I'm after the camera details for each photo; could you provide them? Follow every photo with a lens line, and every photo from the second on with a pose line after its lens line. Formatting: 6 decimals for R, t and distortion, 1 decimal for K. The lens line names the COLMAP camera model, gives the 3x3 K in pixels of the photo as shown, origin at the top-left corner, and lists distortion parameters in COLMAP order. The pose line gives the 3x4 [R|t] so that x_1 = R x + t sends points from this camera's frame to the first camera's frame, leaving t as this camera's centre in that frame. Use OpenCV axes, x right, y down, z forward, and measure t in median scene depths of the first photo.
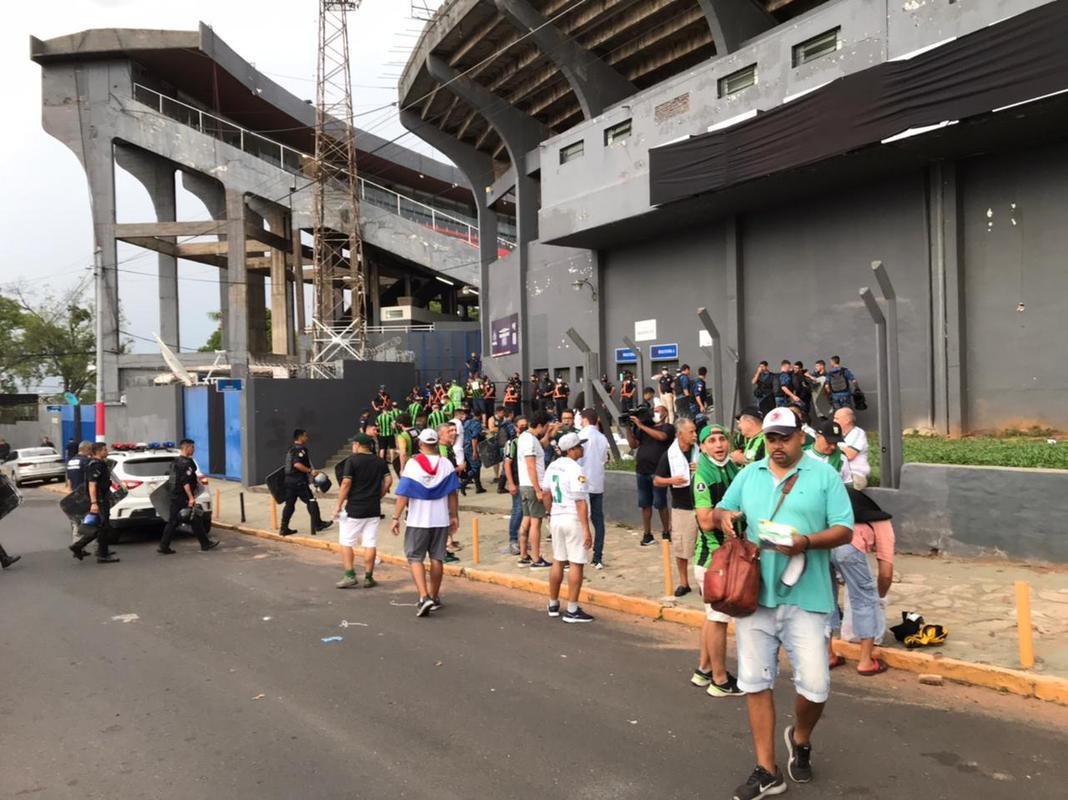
lens RADIAL K [[878.0, 0, 534.0], [0, 878.0, 400.0], [0, 0, 1]] dist [0.056013, -0.075878]
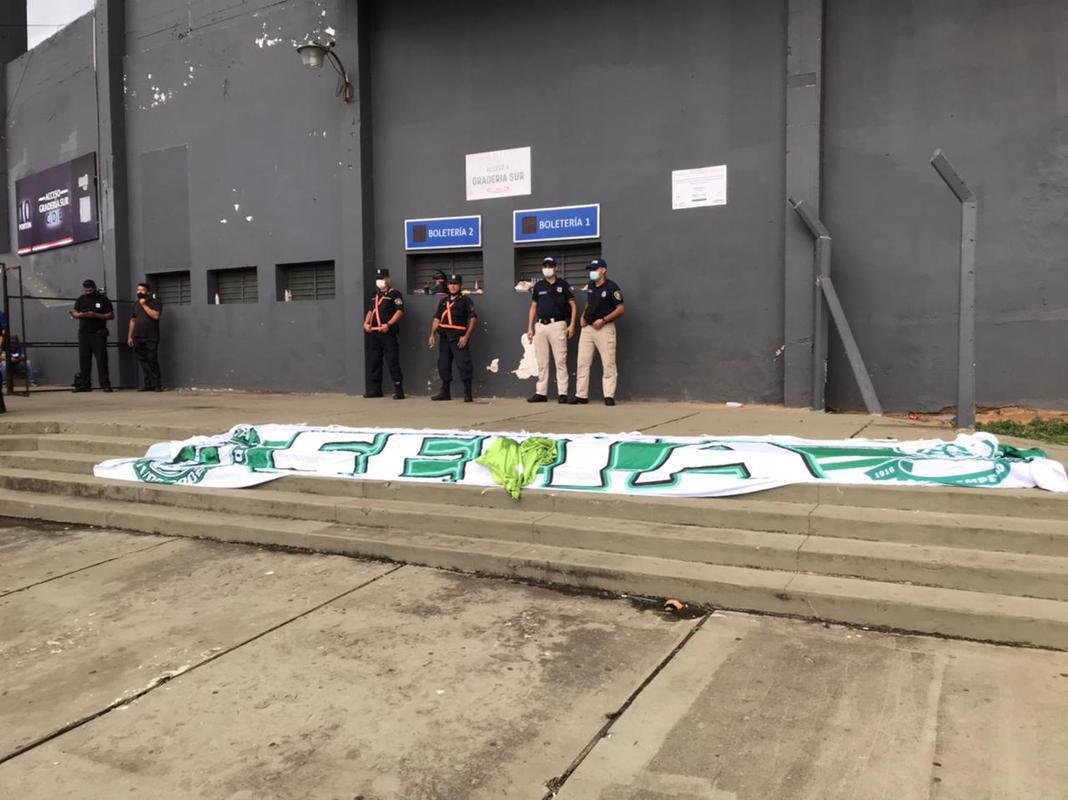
lens RADIAL K [[889.5, 0, 534.0], [0, 889.5, 400.0], [0, 0, 1]] dist [0.049835, -0.078081]
pose [[0.862411, -0.012935, 0.506044, -0.059020], [-0.008771, 0.999142, 0.040486, 0.009463], [-0.506133, -0.039353, 0.861557, 0.466881]]
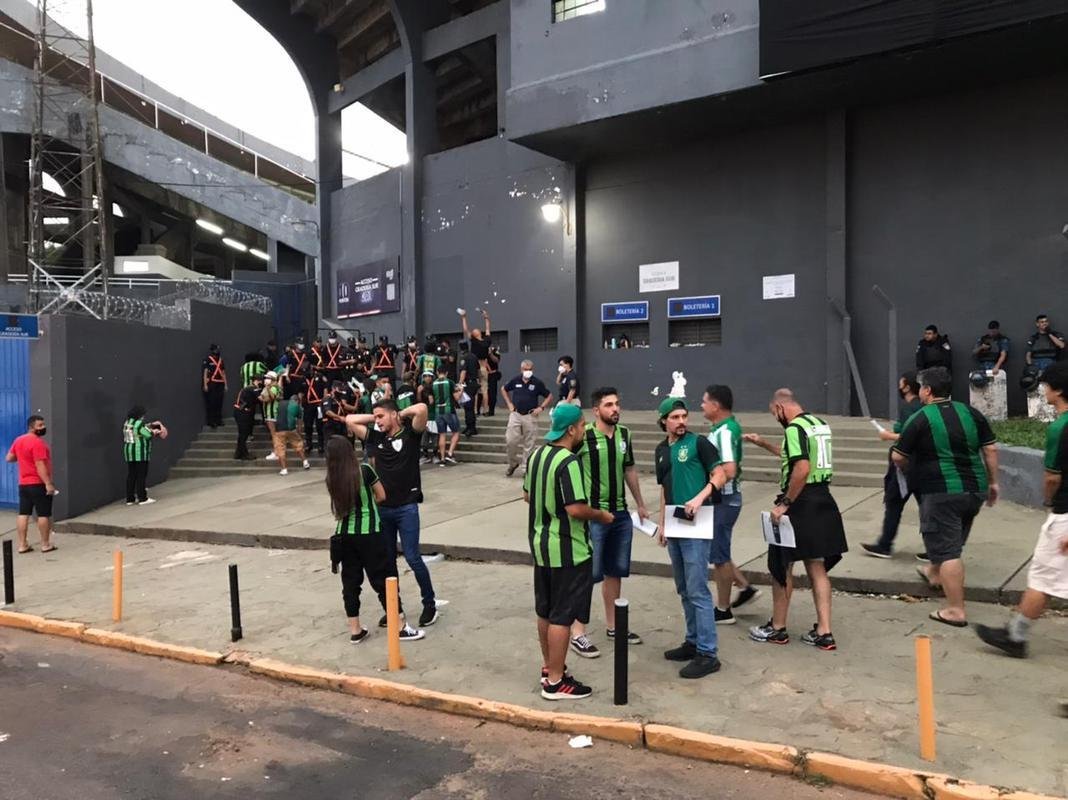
lens RADIAL K [[878.0, 0, 534.0], [0, 878.0, 400.0], [0, 0, 1]] dist [0.056013, -0.075878]
pose [[0.938229, 0.008708, 0.345907, -0.161824], [-0.011608, 0.999913, 0.006313, 0.013023], [-0.345821, -0.009938, 0.938248, 0.277968]]
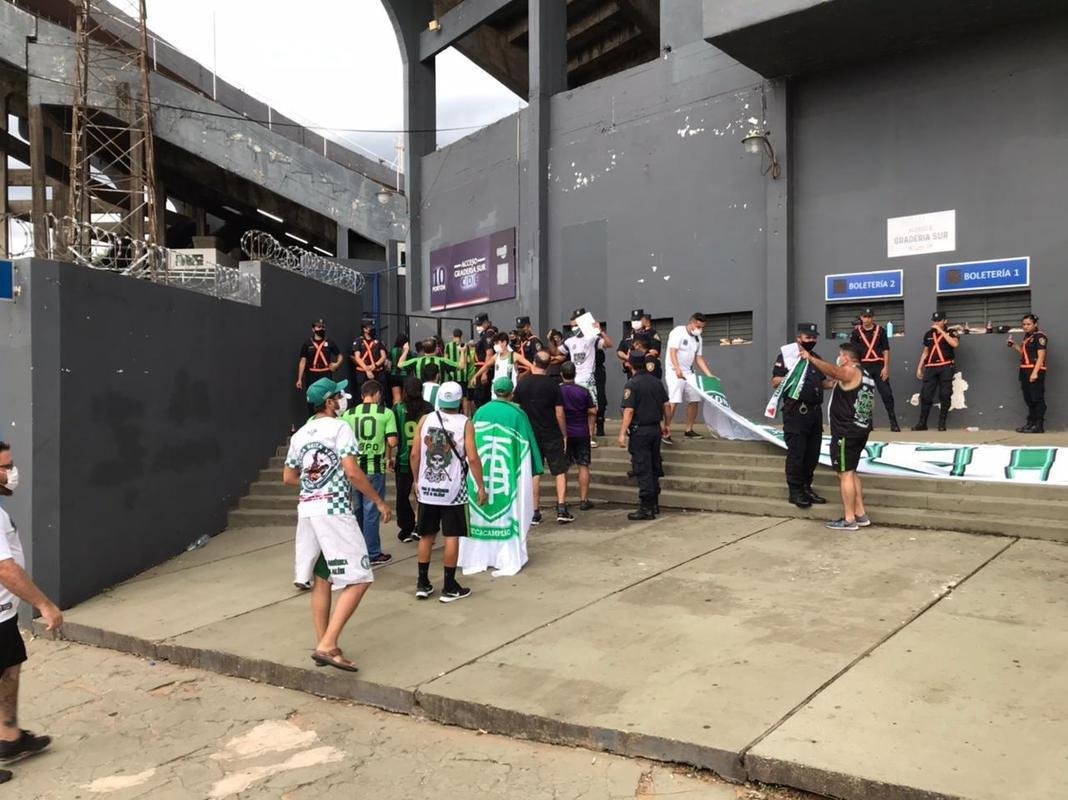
lens RADIAL K [[889.5, 0, 534.0], [0, 889.5, 400.0], [0, 0, 1]] dist [0.049835, -0.078081]
pose [[0.956443, 0.017072, 0.291419, -0.169872], [-0.015315, 0.999848, -0.008309, 0.016011], [-0.291517, 0.003484, 0.956559, 0.444041]]
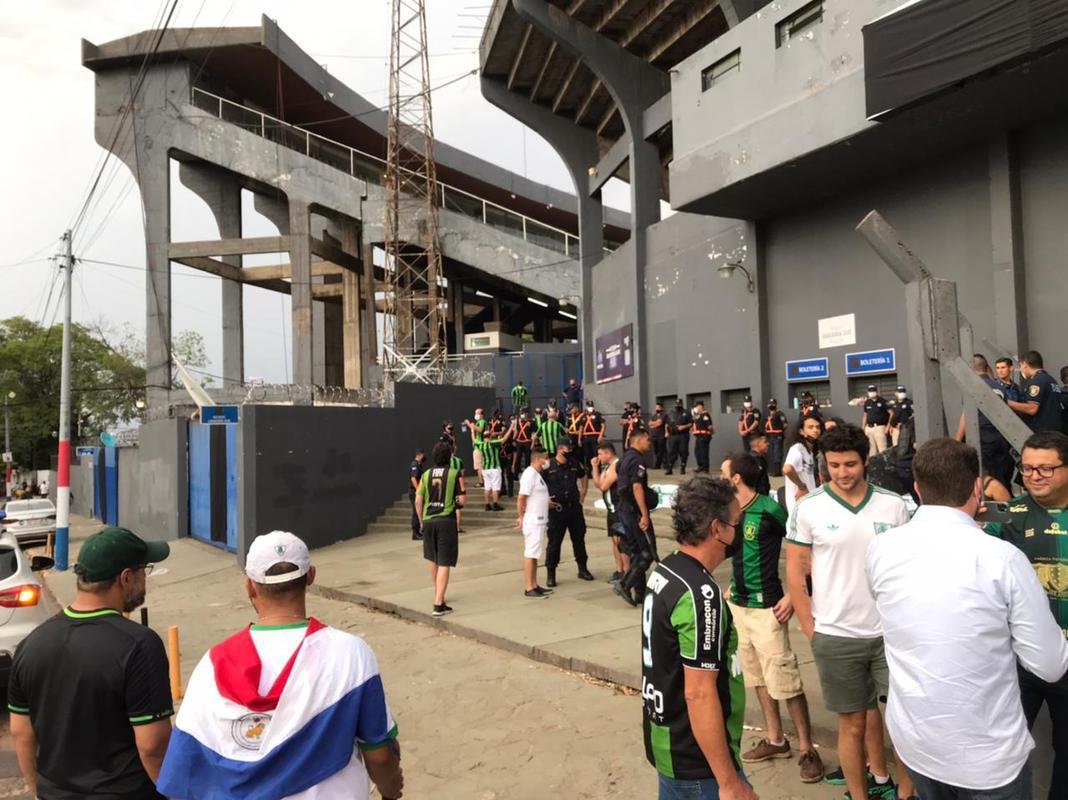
lens RADIAL K [[878.0, 0, 534.0], [0, 878.0, 400.0], [0, 0, 1]] dist [0.056013, -0.075878]
pose [[0.994227, -0.007651, -0.107024, -0.021897], [0.002448, 0.998812, -0.048662, 0.003495], [0.107270, 0.048119, 0.993065, 0.239735]]
